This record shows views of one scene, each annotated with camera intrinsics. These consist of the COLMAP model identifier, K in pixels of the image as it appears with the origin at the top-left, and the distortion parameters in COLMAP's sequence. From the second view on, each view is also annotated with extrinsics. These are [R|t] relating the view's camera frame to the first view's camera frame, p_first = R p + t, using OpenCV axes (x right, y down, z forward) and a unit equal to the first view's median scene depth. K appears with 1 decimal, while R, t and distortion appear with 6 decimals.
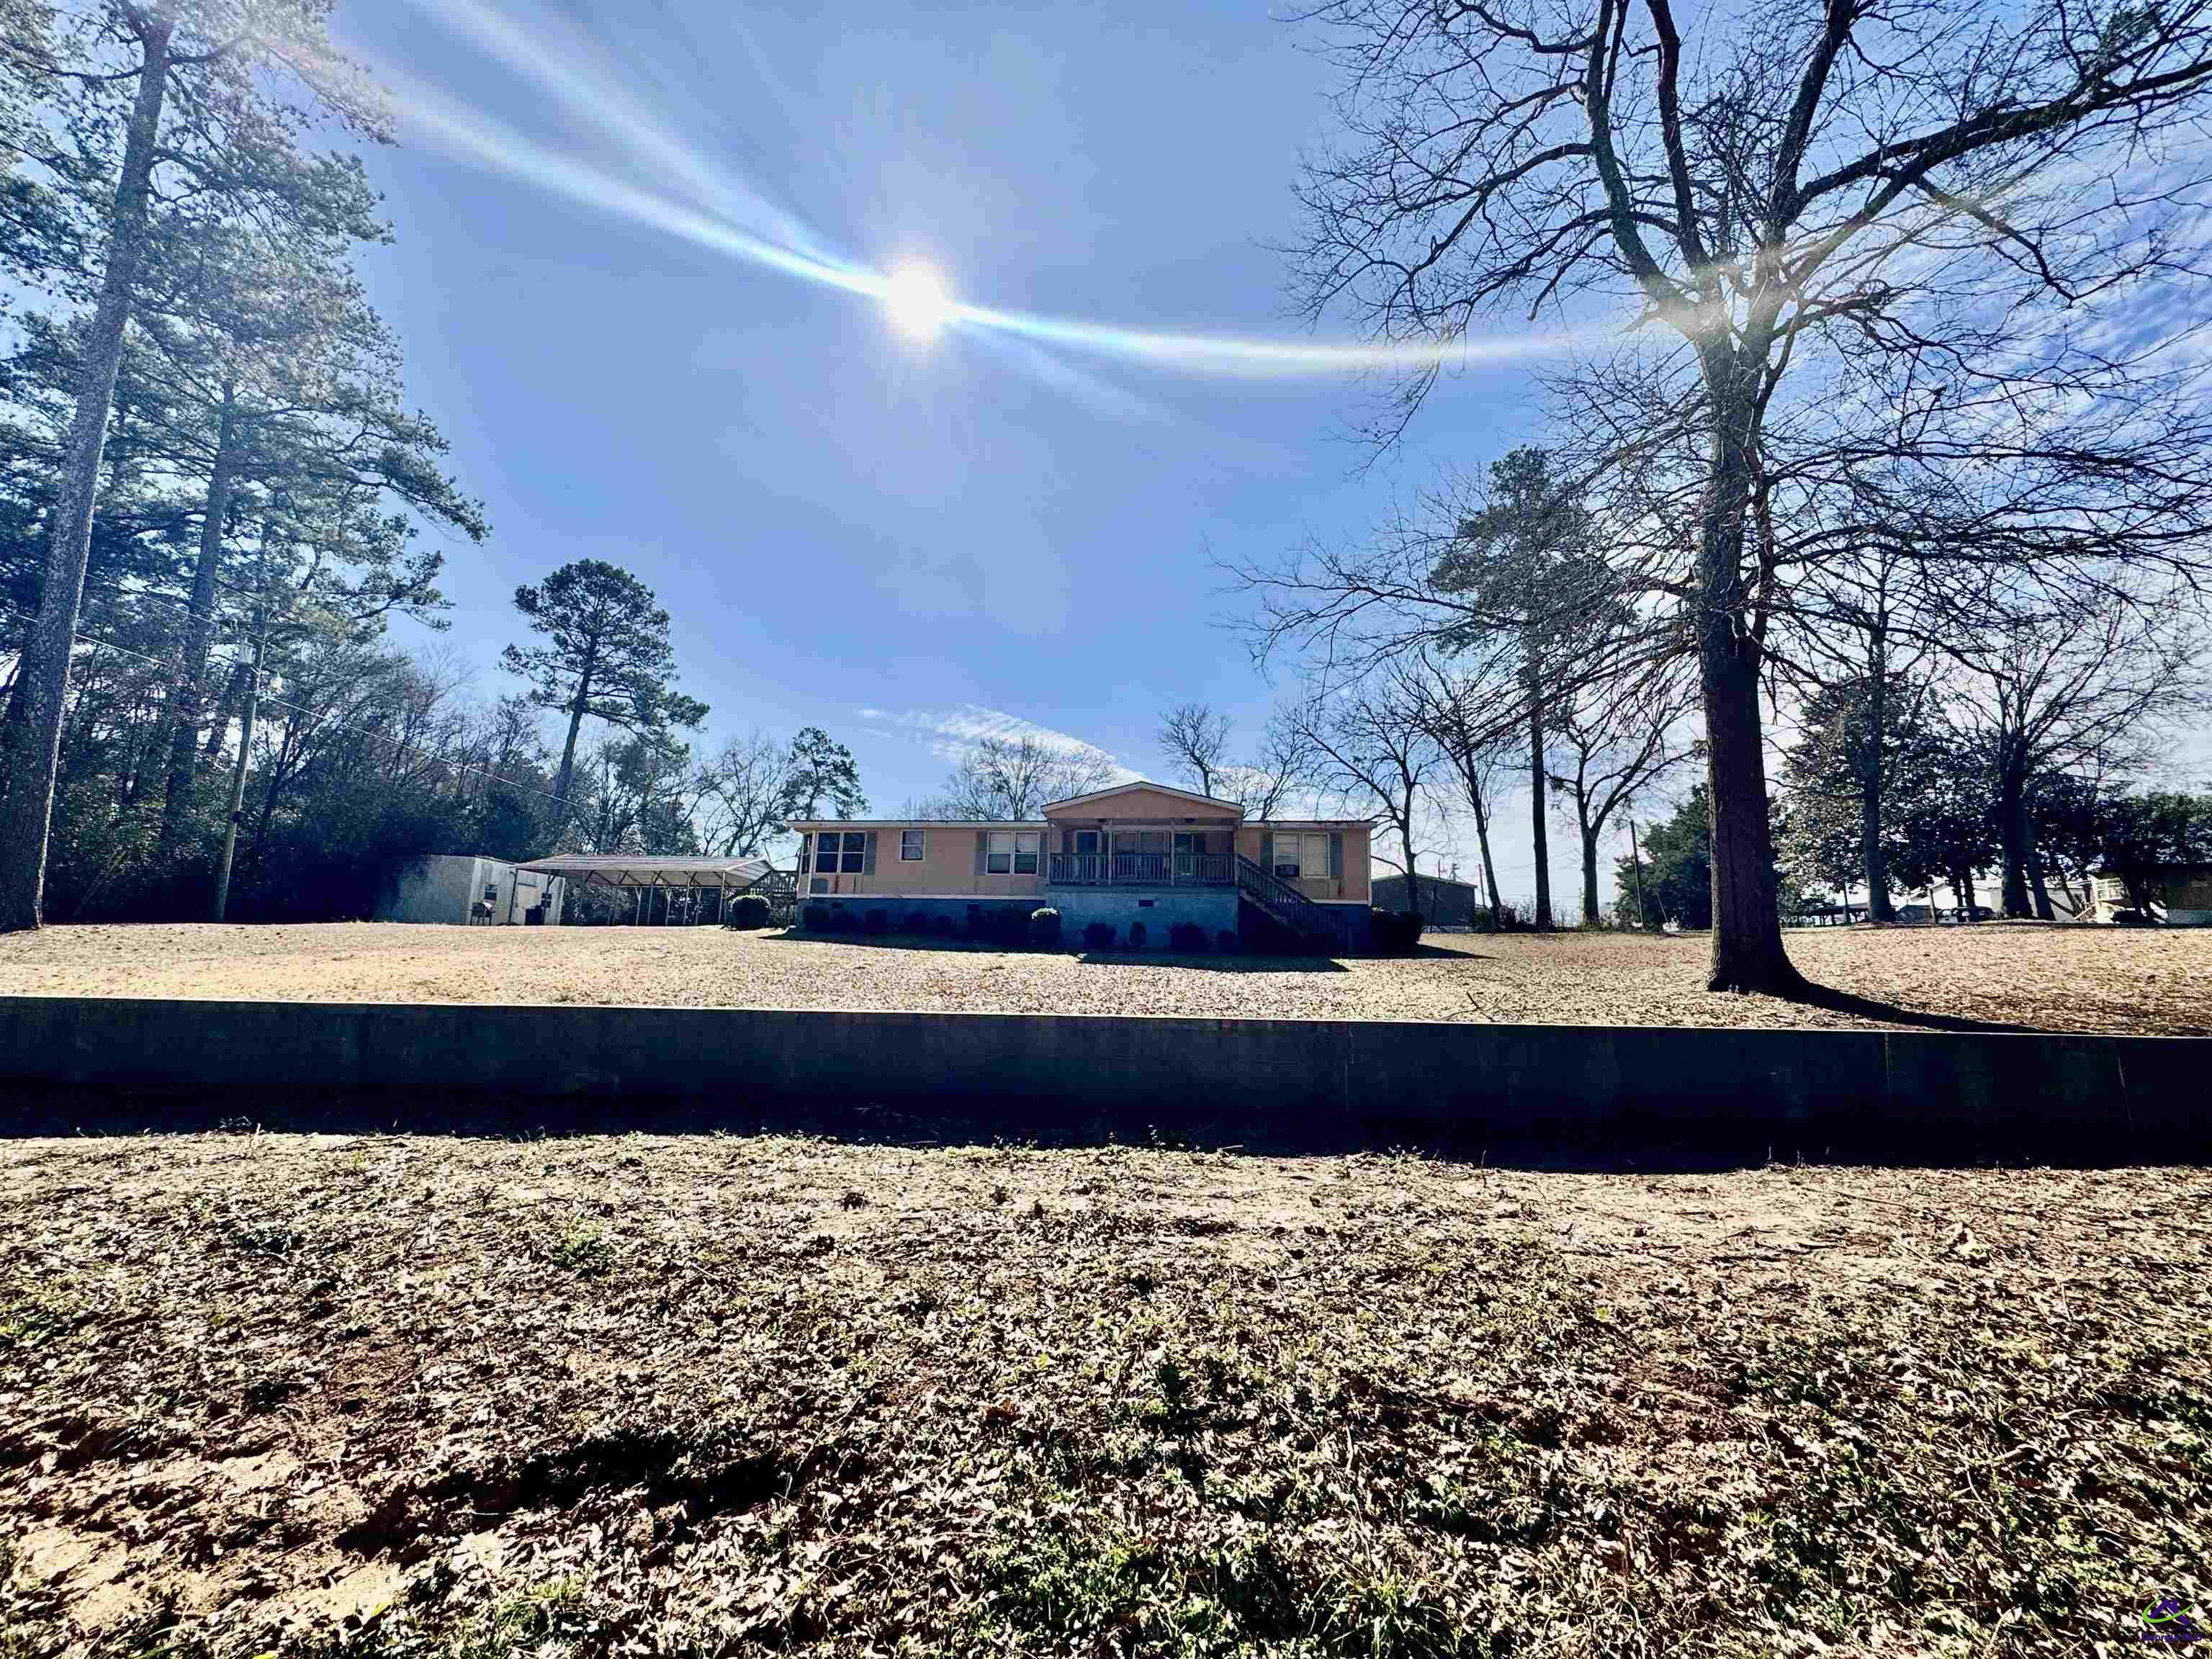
lens RADIAL K [[878.1, 0, 1101.2], [0, 878.1, 833.5], [0, 0, 1]] dist [-0.001699, 0.000047]
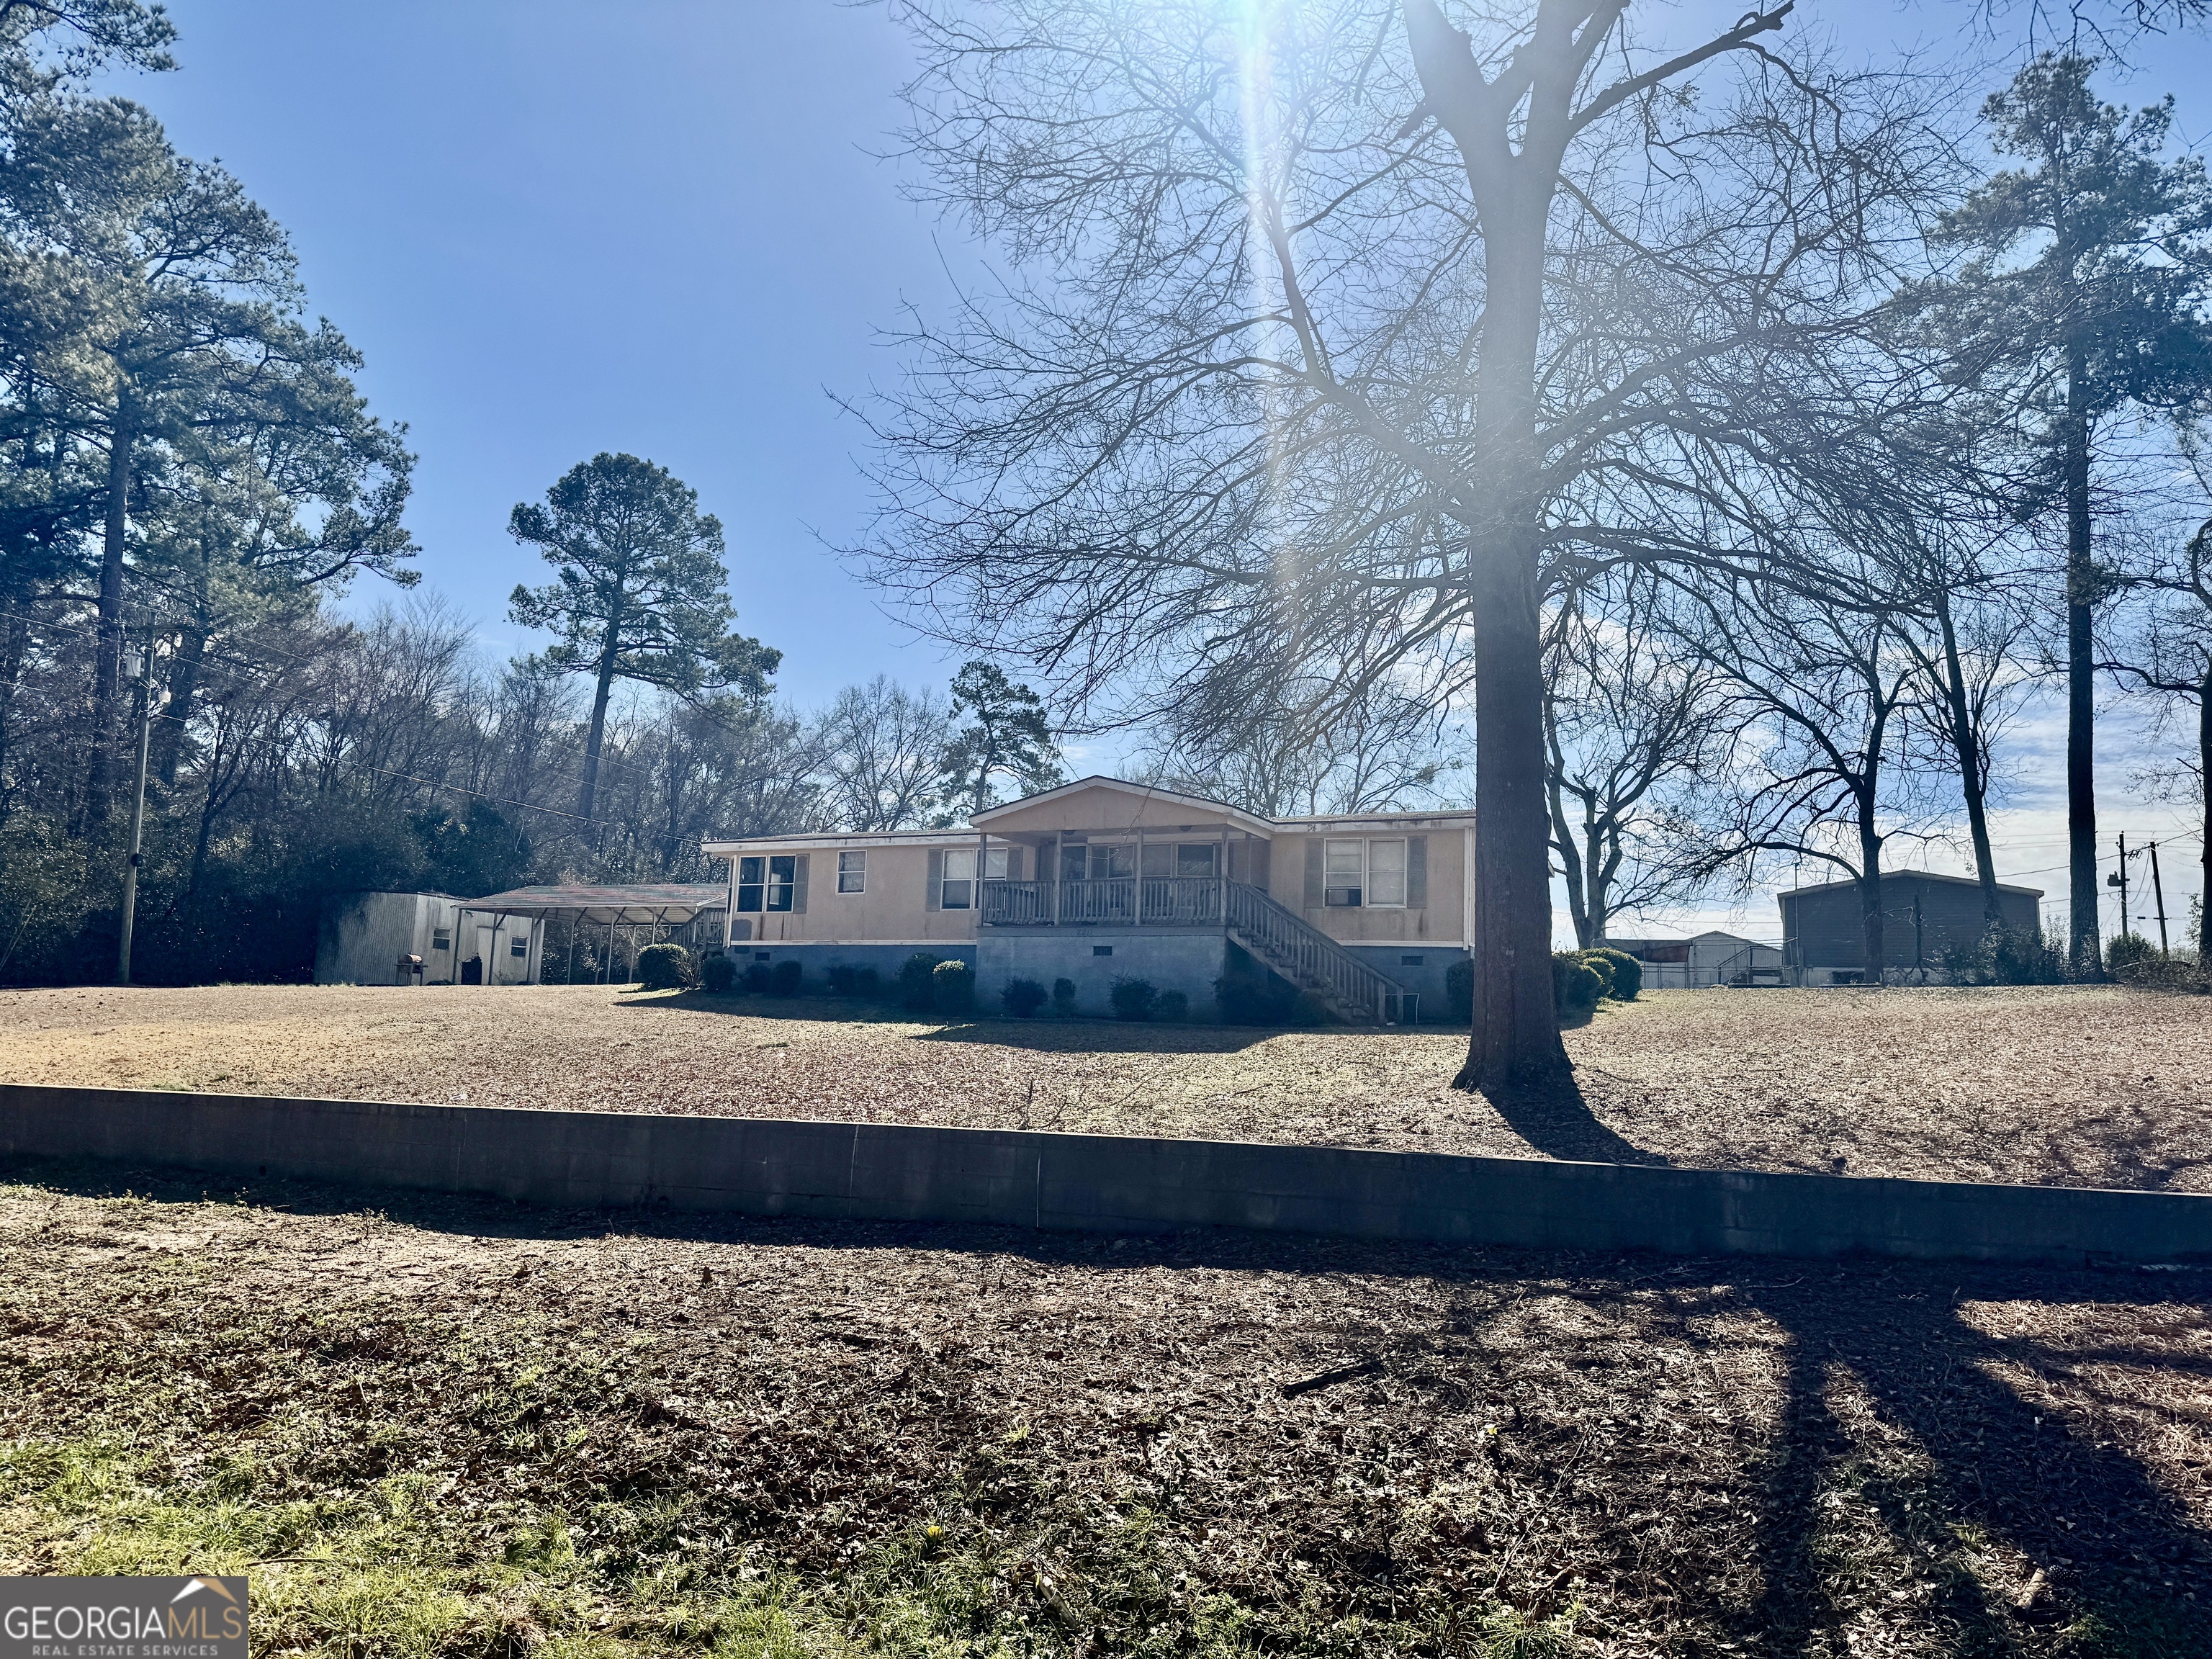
lens RADIAL K [[1543.6, 0, 1106.0], [0, 1543.6, 829.5], [0, 0, 1]] dist [0.081751, -0.138103]
pose [[0.948220, -0.037623, -0.315377, 0.404067], [0.043647, 0.998974, 0.012058, -0.028013], [0.314600, -0.025199, 0.948890, -0.136700]]
